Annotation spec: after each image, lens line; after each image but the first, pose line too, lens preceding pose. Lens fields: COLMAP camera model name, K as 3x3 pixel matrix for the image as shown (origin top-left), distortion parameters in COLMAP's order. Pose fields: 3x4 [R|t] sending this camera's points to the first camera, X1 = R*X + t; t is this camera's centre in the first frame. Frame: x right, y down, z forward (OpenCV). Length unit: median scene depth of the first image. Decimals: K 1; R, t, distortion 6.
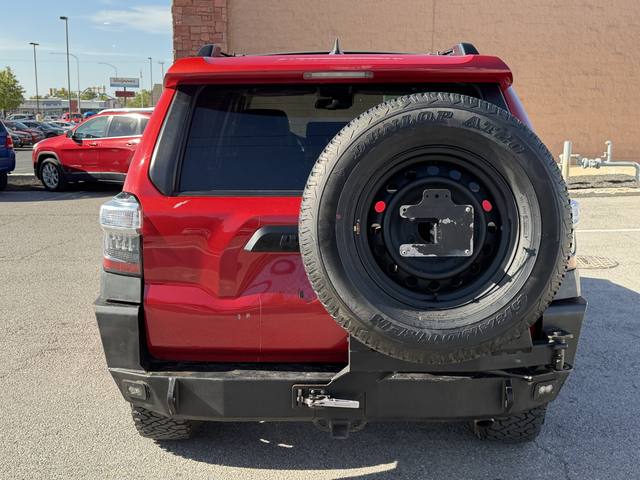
lens RADIAL K [[746.9, 0, 320.8], [0, 746.9, 235.3], [0, 0, 1]] dist [0.140500, -0.324840]
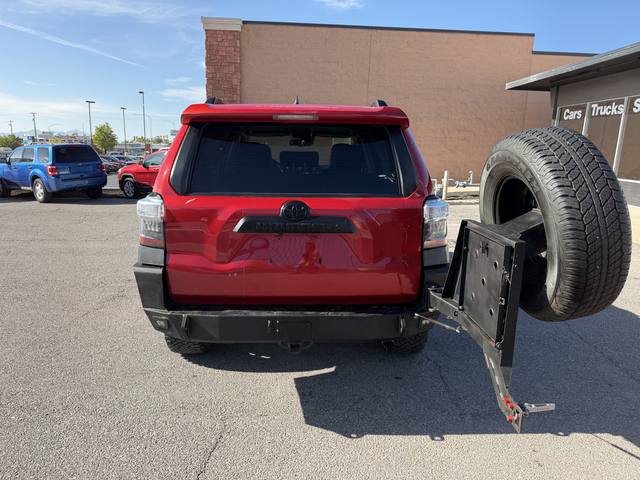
lens RADIAL K [[453.5, 0, 320.0], [0, 453.5, 240.0], [0, 0, 1]] dist [0.026418, -0.002075]
pose [[0.999070, 0.005961, 0.042715, 0.033910], [-0.007061, 0.999646, 0.025653, 0.011764], [-0.042547, -0.025931, 0.998758, 0.069362]]
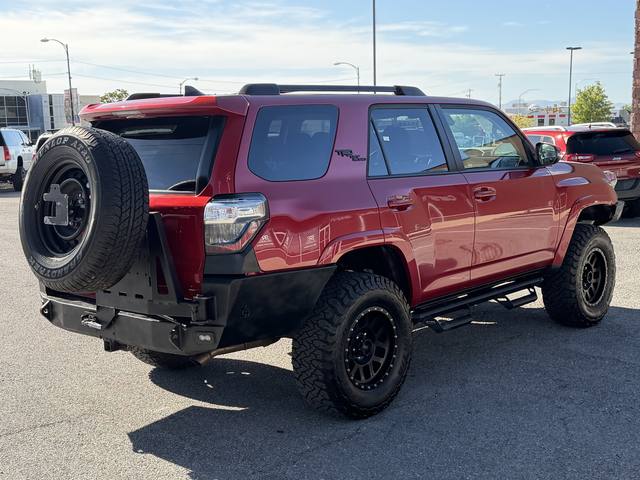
lens RADIAL K [[876.1, 0, 320.0], [0, 876.1, 241.0], [0, 0, 1]] dist [0.024439, 0.024131]
pose [[0.745459, 0.062626, -0.663603, 1.461548], [-0.085507, 0.996335, -0.002027, 0.013898], [0.661044, 0.058254, 0.748082, -0.056053]]
